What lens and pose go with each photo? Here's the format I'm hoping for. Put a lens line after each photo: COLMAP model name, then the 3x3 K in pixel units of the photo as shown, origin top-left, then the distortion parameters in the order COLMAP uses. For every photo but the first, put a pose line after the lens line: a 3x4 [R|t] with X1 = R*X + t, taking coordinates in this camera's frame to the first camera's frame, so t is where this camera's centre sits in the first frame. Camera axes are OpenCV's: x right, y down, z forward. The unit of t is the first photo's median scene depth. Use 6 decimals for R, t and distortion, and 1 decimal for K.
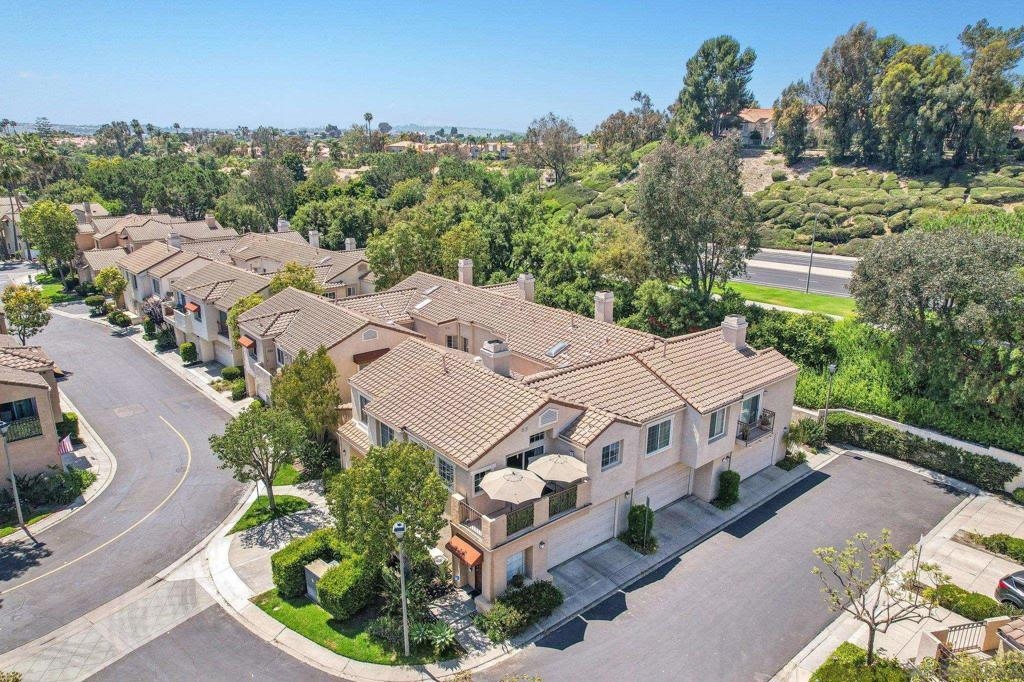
lens RADIAL K [[704.4, 0, 514.7], [0, 704.4, 386.8], [0, 0, 1]] dist [-0.092789, 0.087100]
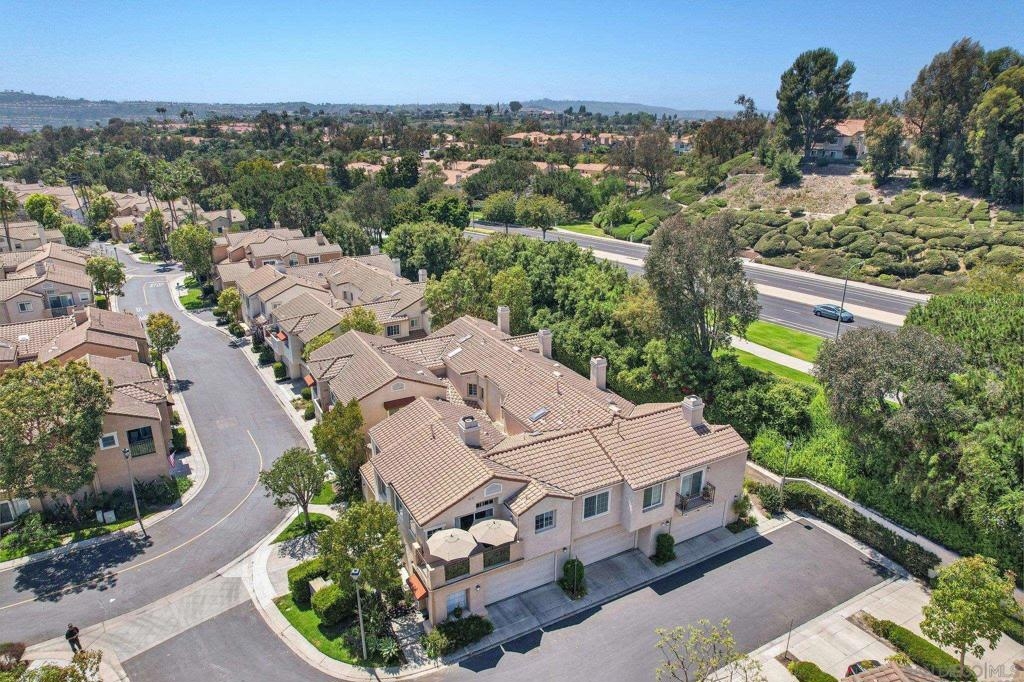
lens RADIAL K [[704.4, 0, 514.7], [0, 704.4, 386.8], [0, 0, 1]] dist [-0.092789, 0.087100]
pose [[0.978586, 0.067791, -0.194356, 0.234446], [-0.055679, 0.996190, 0.067124, -0.167534], [0.198165, -0.054865, 0.978632, -0.168050]]
